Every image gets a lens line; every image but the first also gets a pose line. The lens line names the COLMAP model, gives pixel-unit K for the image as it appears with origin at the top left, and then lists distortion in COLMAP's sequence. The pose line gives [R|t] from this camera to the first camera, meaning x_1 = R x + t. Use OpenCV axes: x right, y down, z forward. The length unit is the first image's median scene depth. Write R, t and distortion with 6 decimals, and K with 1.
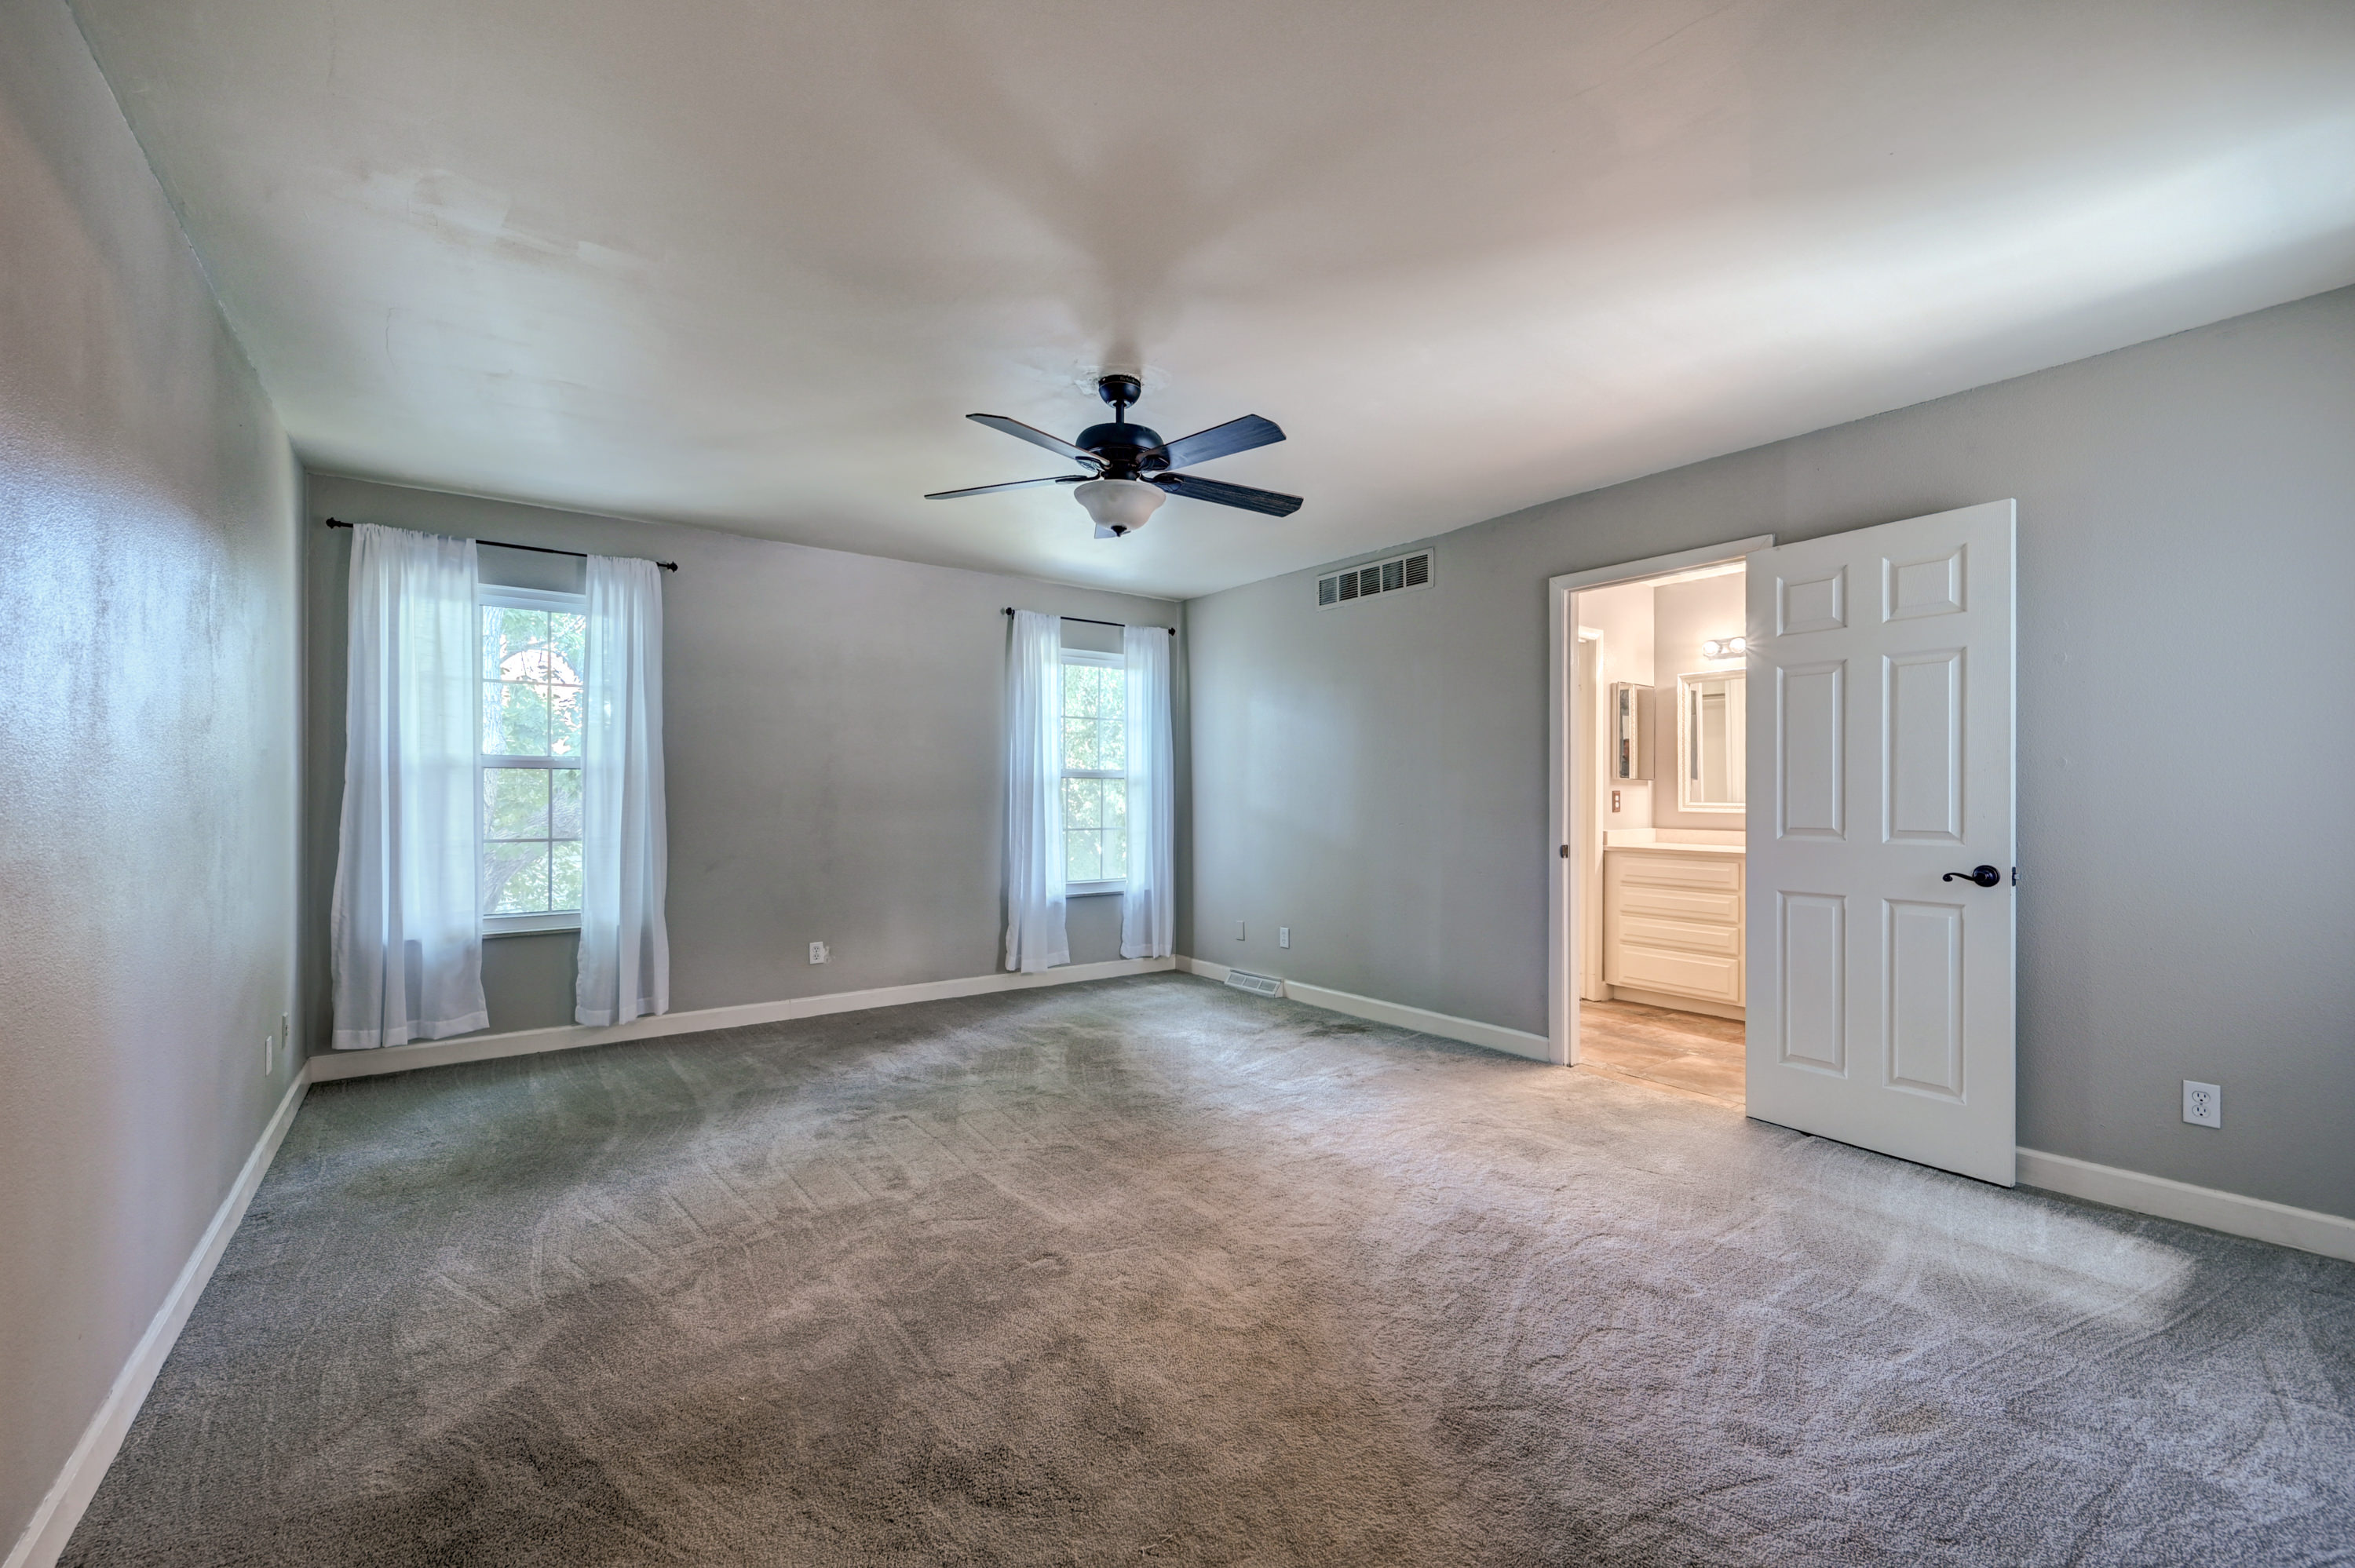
lens RADIAL K [[930.4, 0, 1182.7], [0, 930.4, 801.0], [0, 0, 1]] dist [-0.000019, 0.000235]
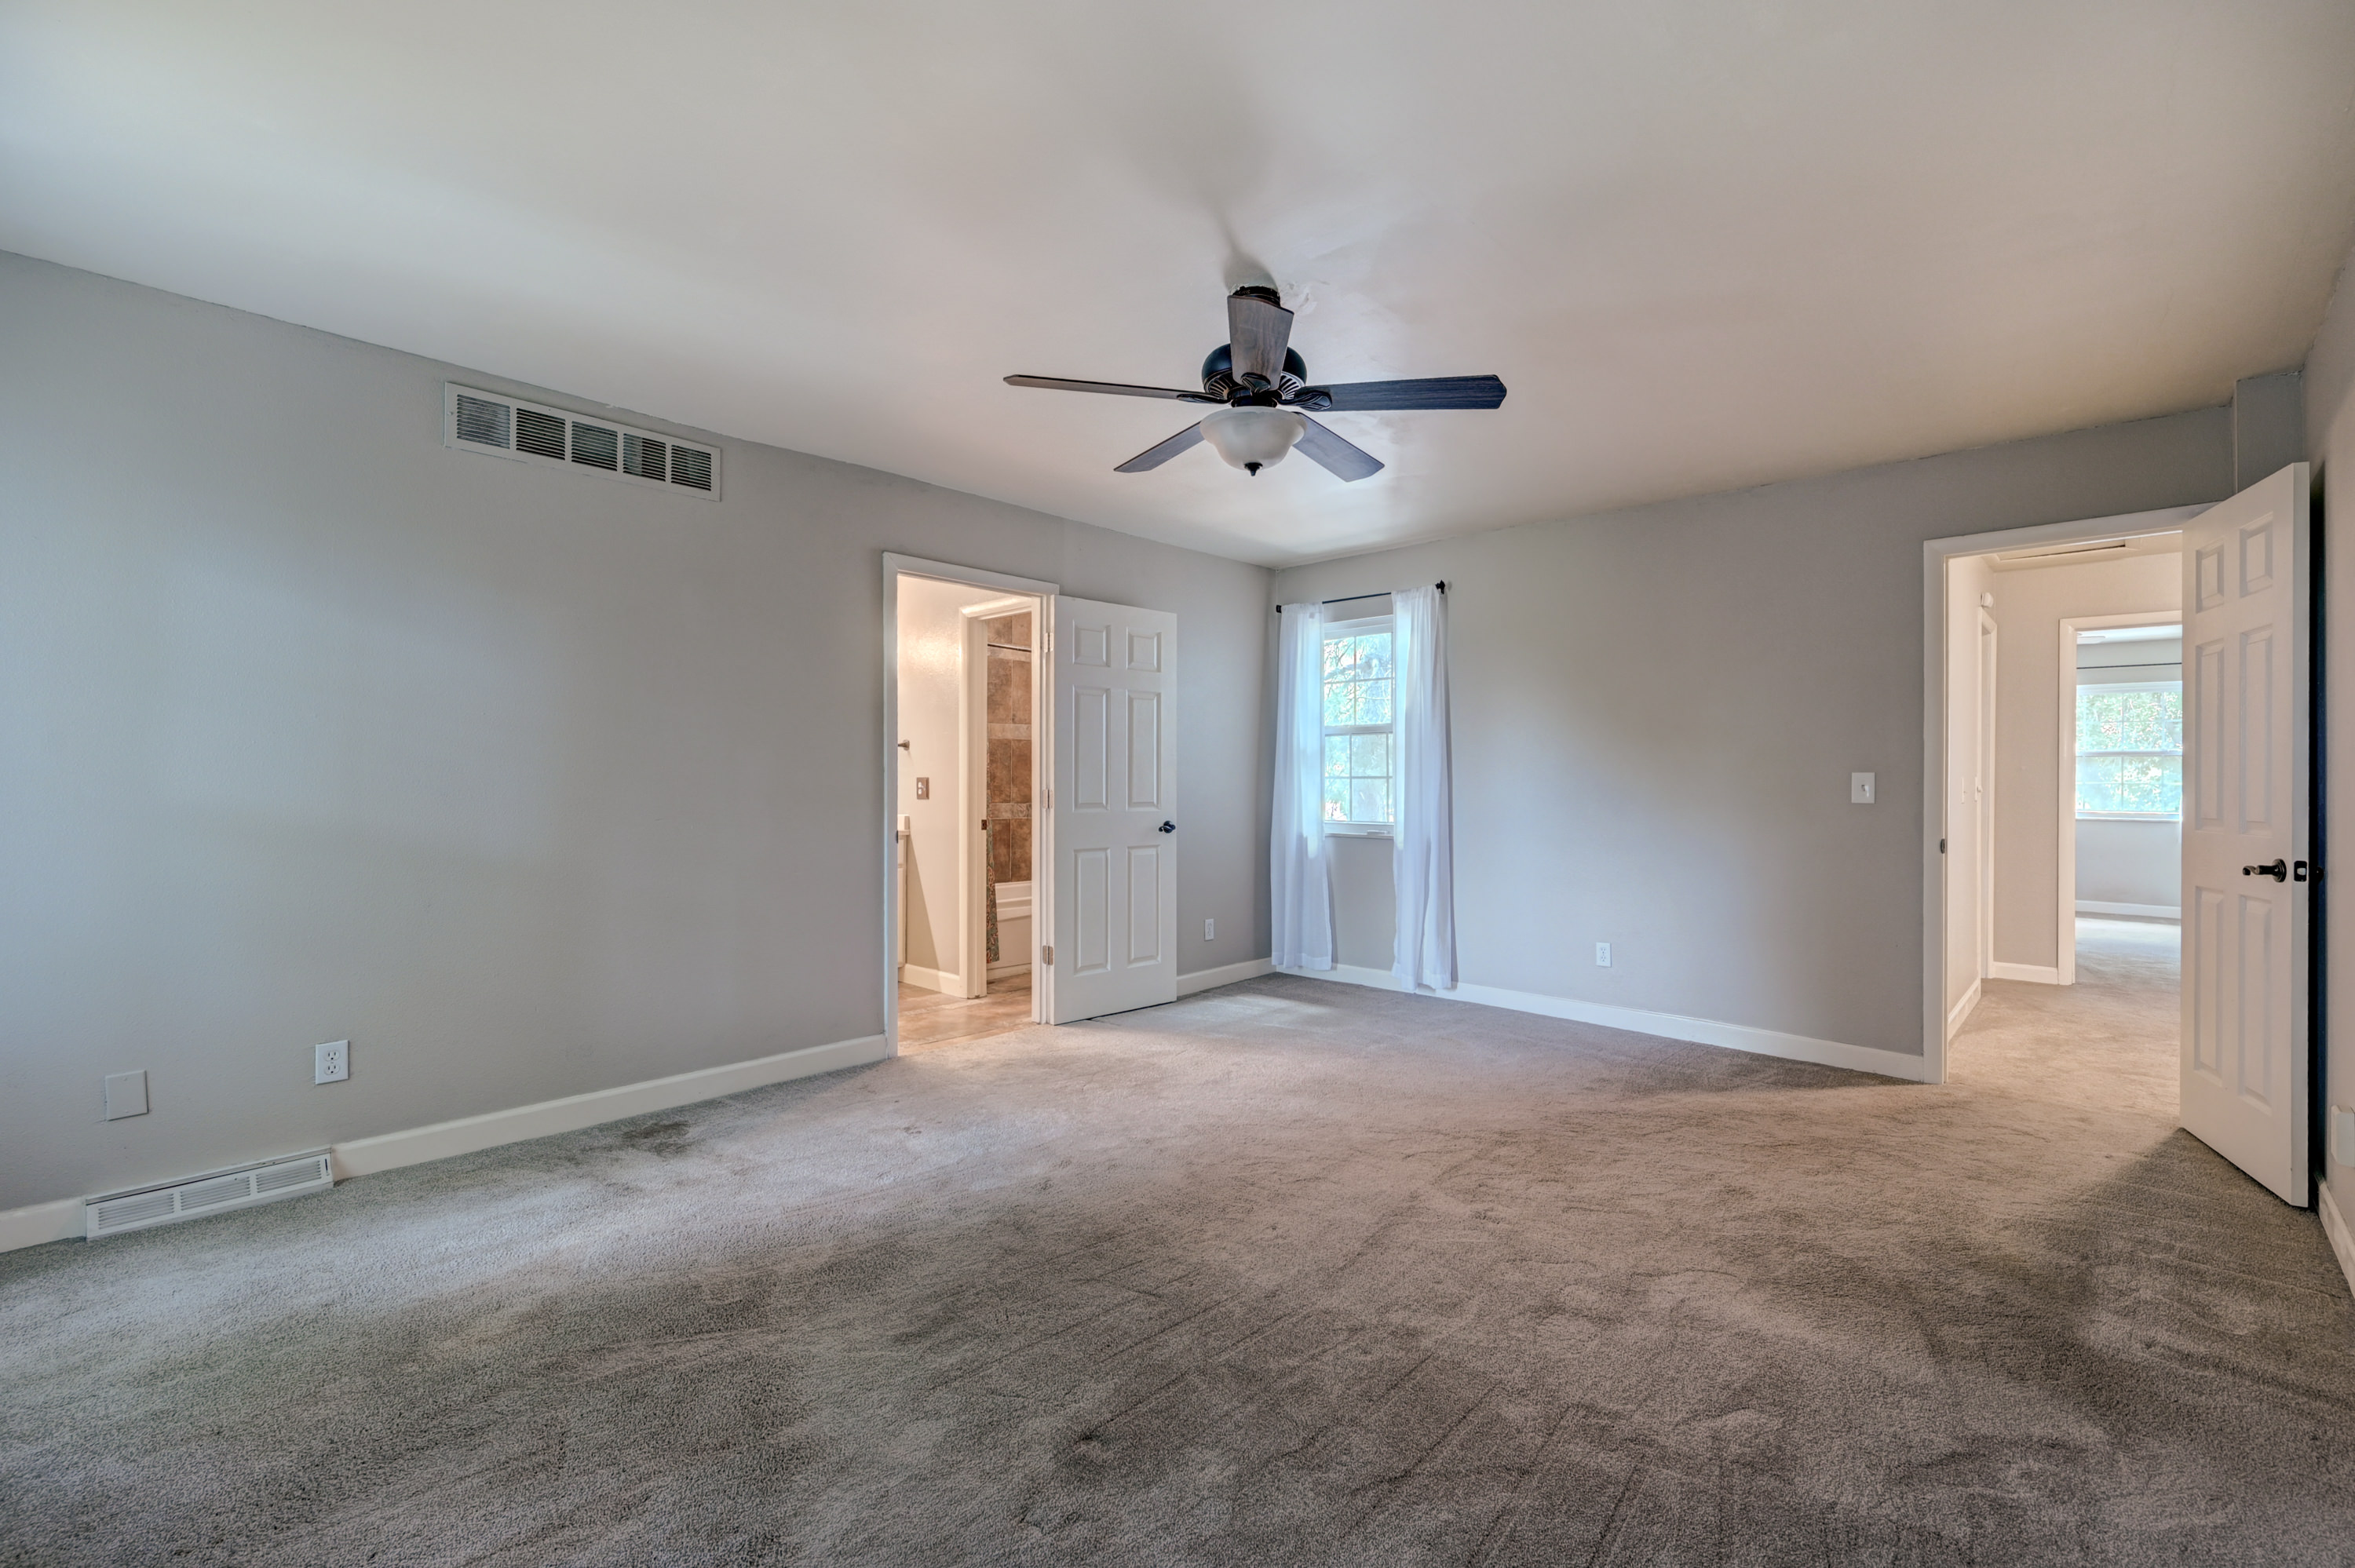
lens RADIAL K [[1054.2, 0, 1177.5], [0, 1054.2, 784.0], [0, 0, 1]] dist [0.000023, 0.000099]
pose [[-0.180200, -0.004585, 0.983619, -0.768570], [0.001244, 0.999987, 0.004890, -0.006579], [-0.983629, 0.002105, -0.180192, 0.953019]]
